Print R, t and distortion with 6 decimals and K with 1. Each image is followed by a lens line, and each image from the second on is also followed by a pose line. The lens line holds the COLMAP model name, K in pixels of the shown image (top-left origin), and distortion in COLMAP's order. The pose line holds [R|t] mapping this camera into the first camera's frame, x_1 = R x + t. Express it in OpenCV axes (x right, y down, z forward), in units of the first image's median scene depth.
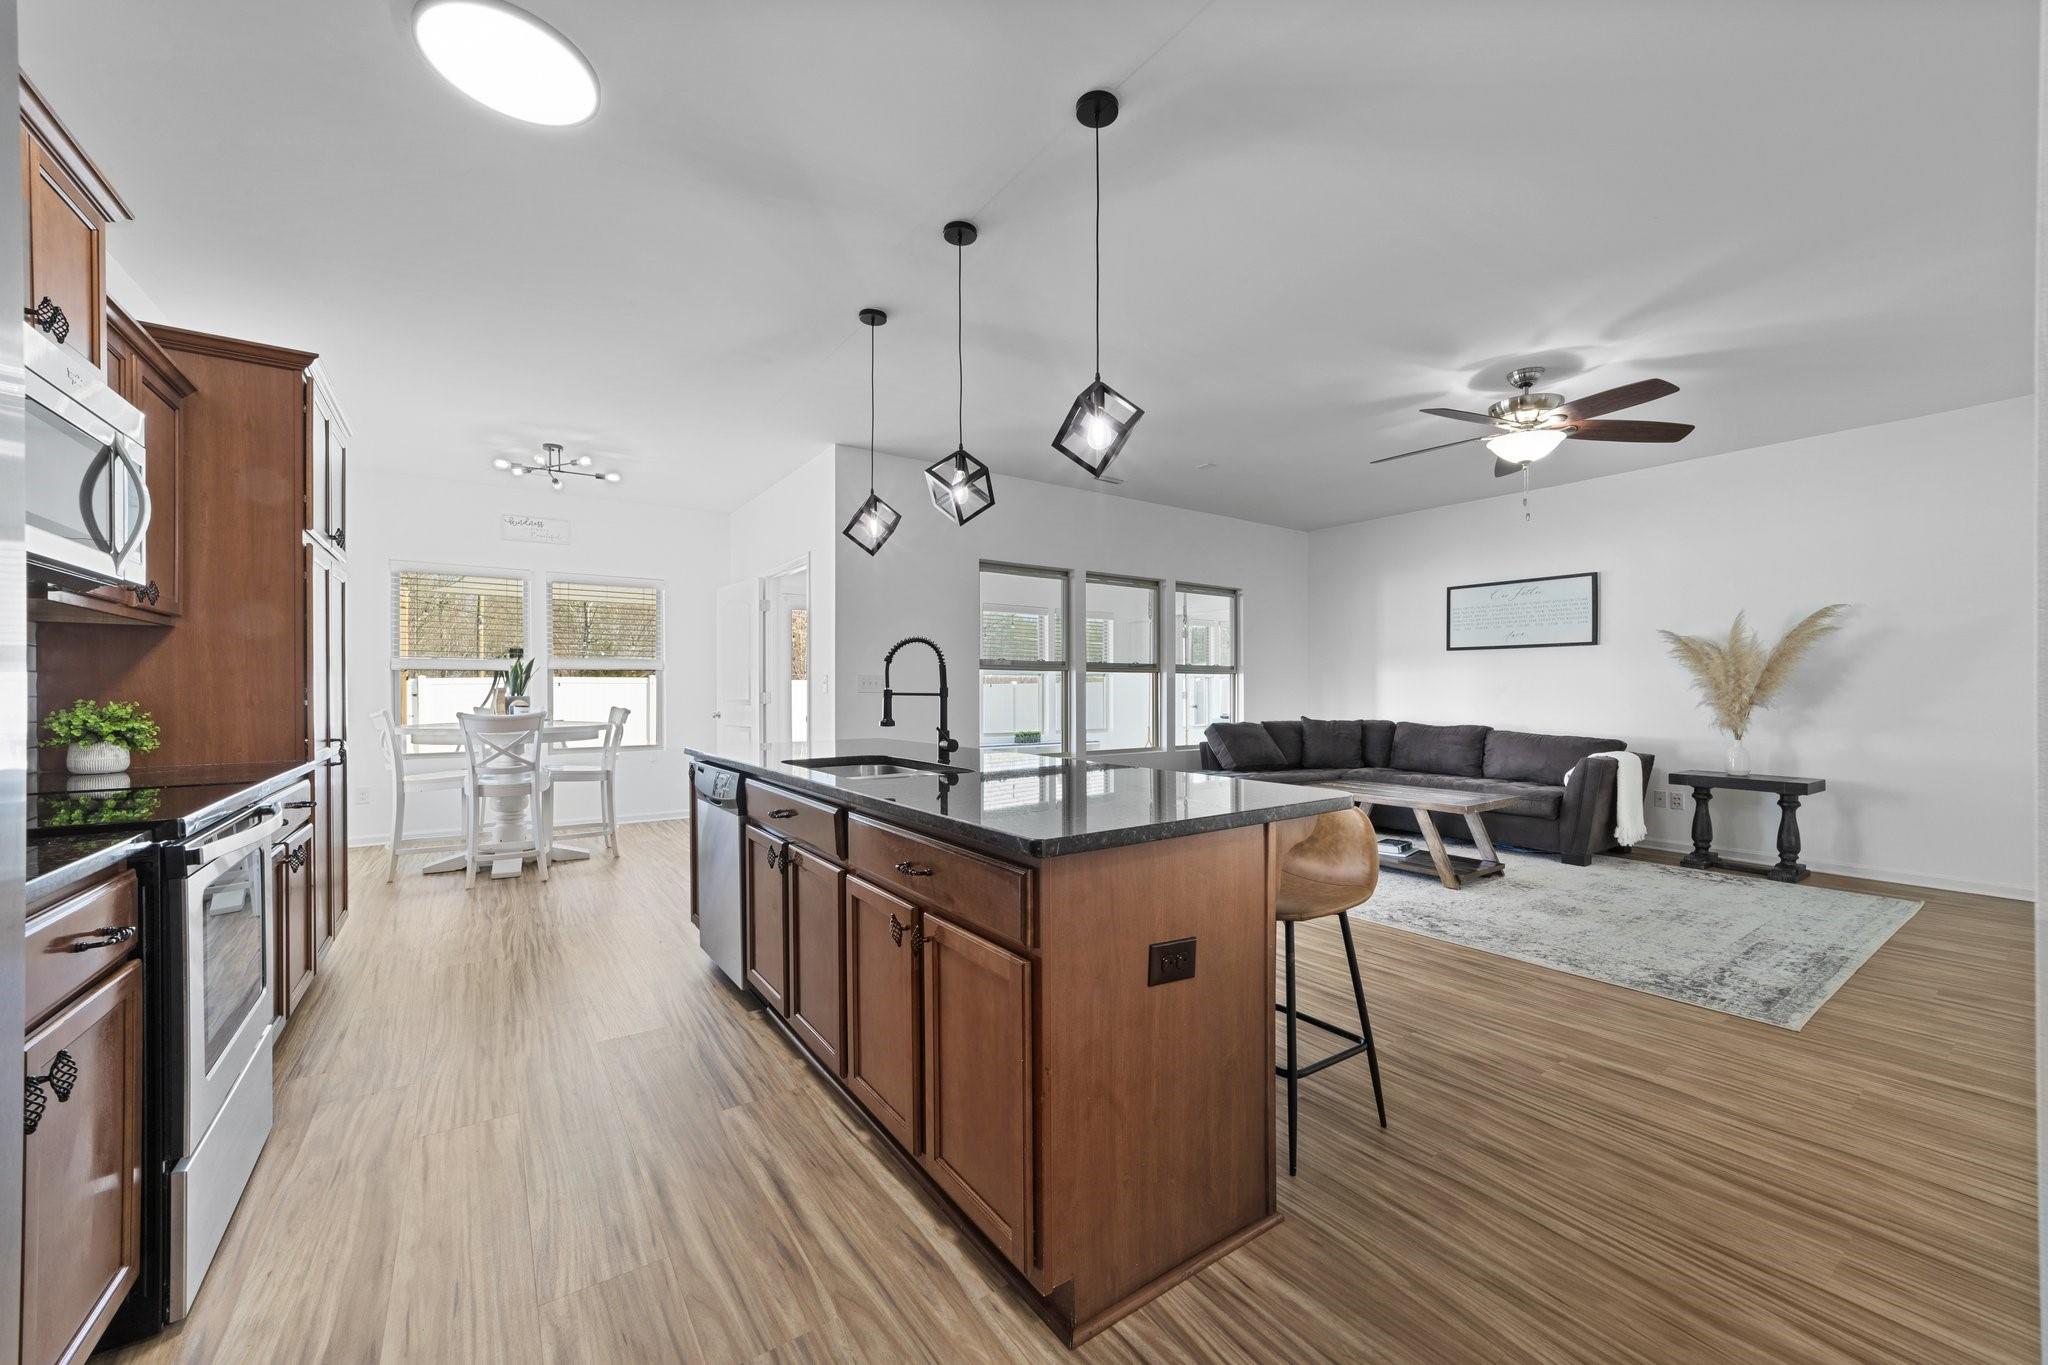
lens RADIAL K [[792.3, 0, 1028.9], [0, 792.3, 691.5], [0, 0, 1]] dist [-0.014720, 0.007080]
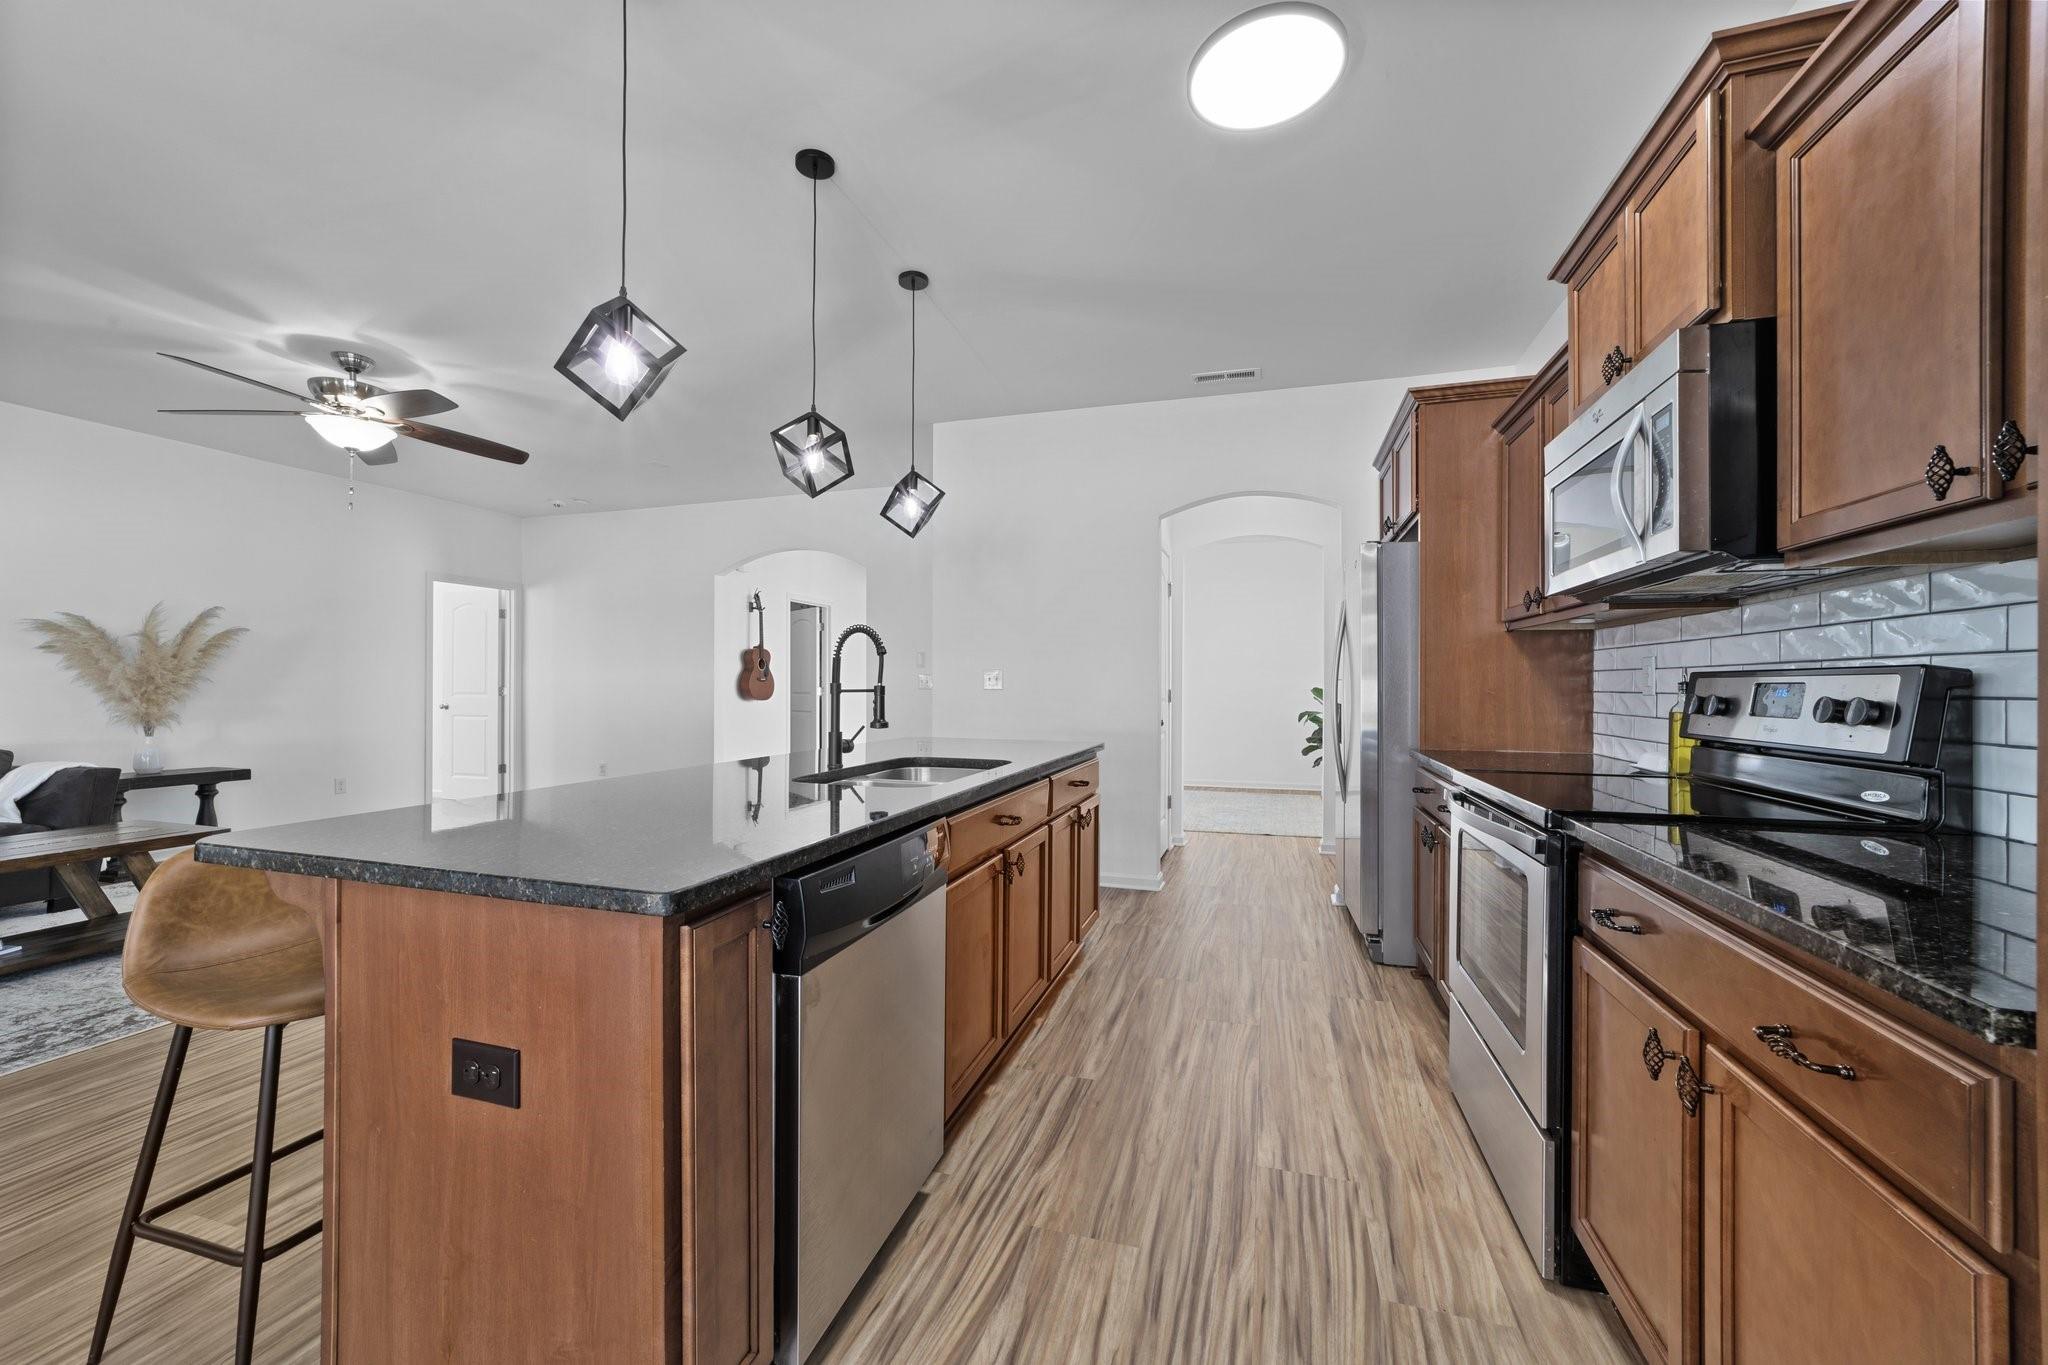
lens RADIAL K [[778.9, 0, 1024.0], [0, 778.9, 682.5], [0, 0, 1]] dist [0.008988, 0.000107]
pose [[-0.608700, 0.001675, 0.793398, -0.522902], [-0.001442, 0.999994, -0.003217, -0.002193], [-0.793399, -0.003103, -0.608694, 0.768082]]
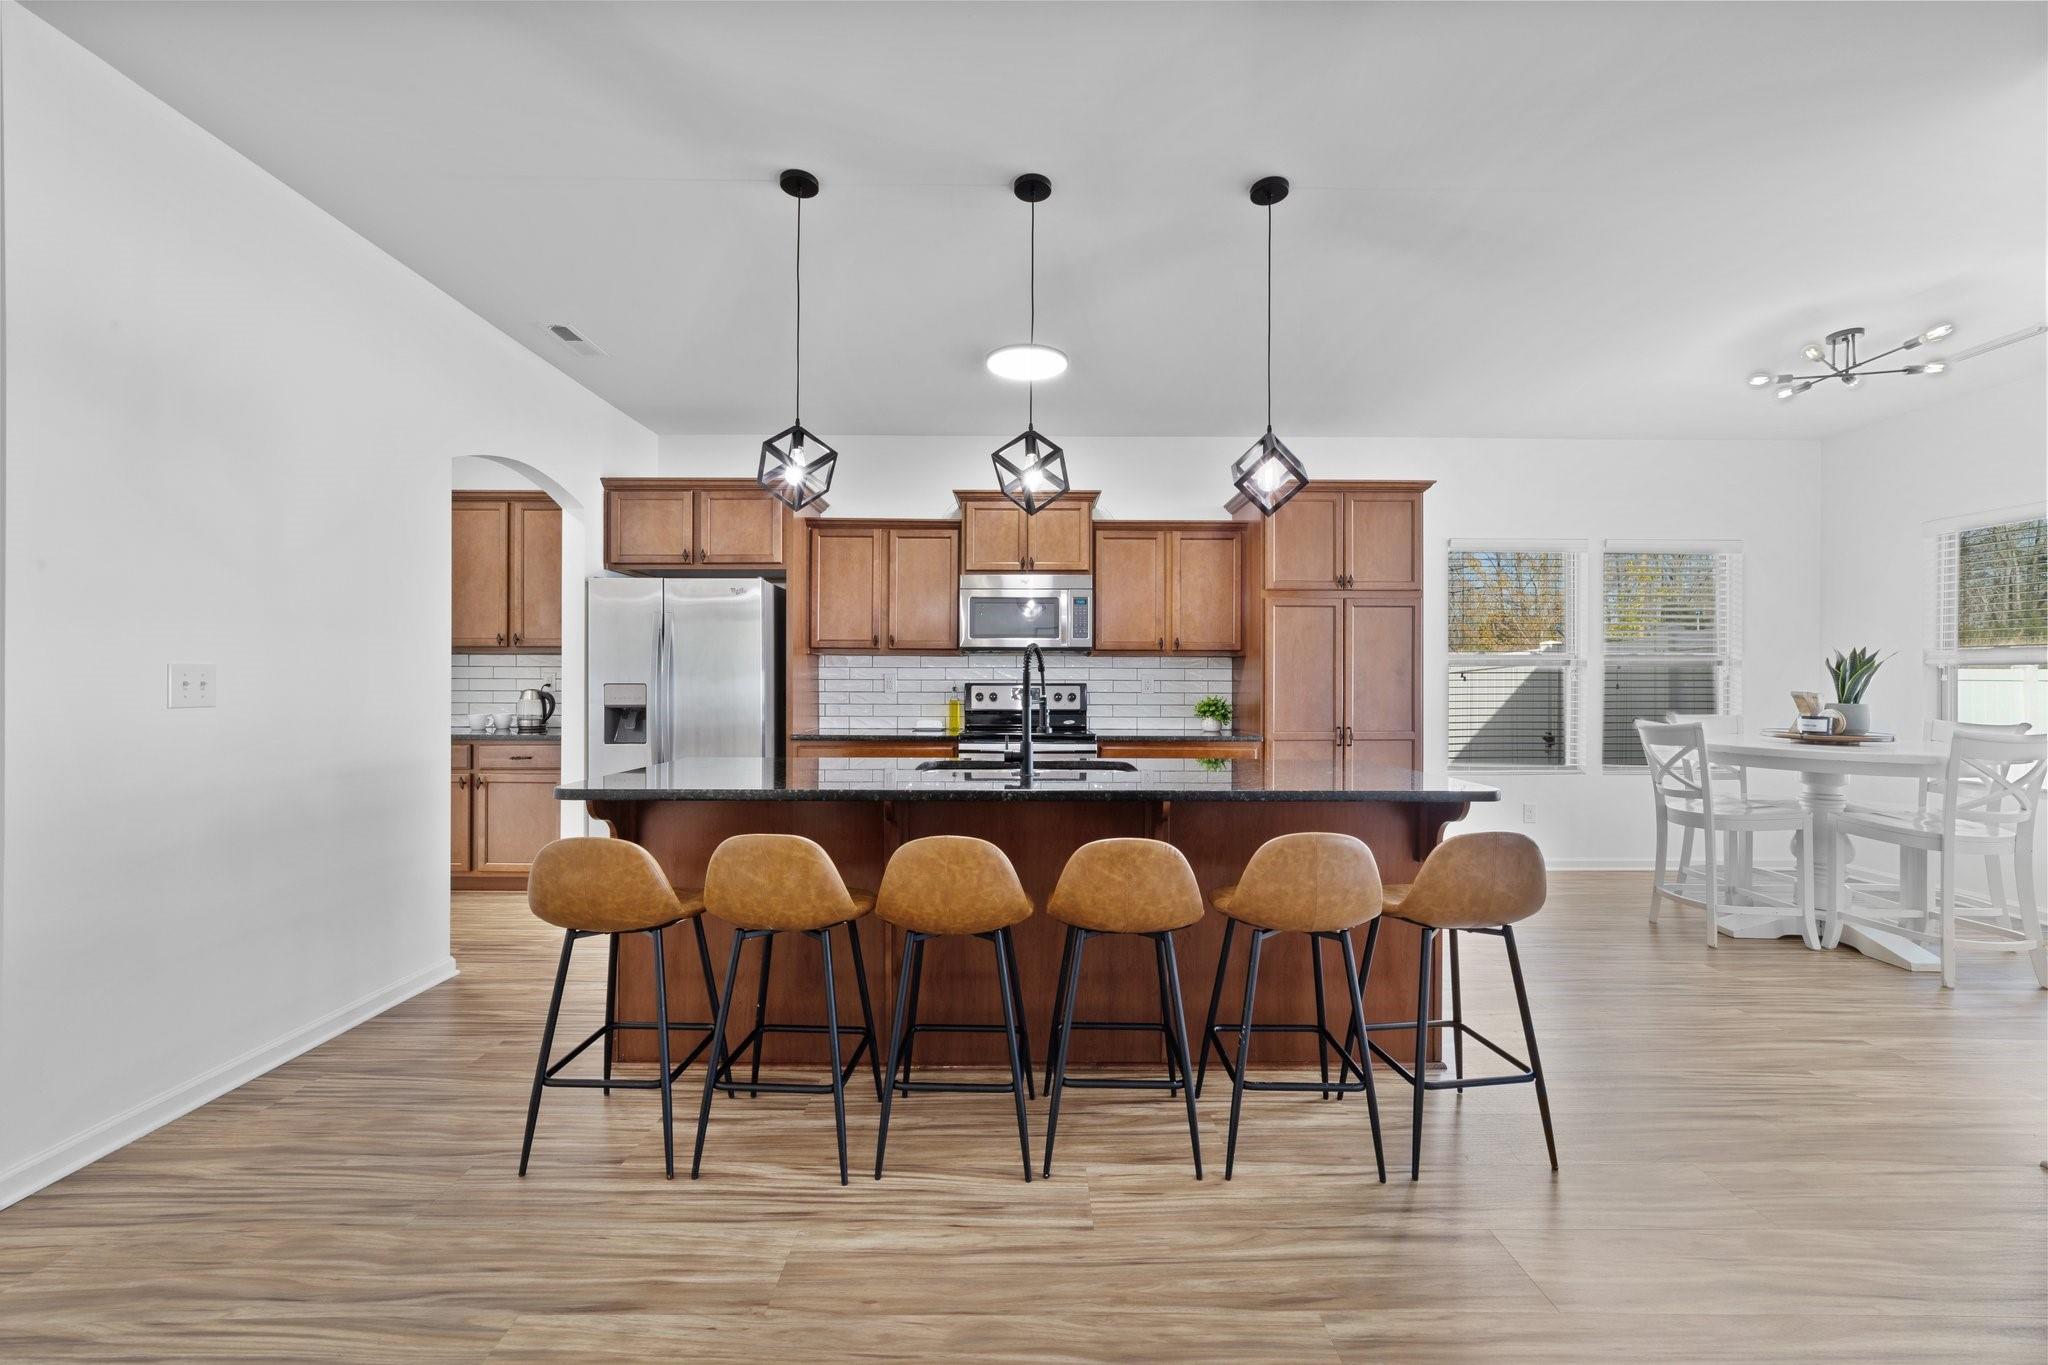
lens RADIAL K [[791.8, 0, 1031.7], [0, 791.8, 681.2], [0, 0, 1]] dist [-0.013033, 0.009258]
pose [[-0.570355, -0.001930, -0.821396, 0.369802], [-0.004096, 0.999991, 0.000495, -0.011507], [0.821388, 0.003647, -0.570358, 0.854931]]
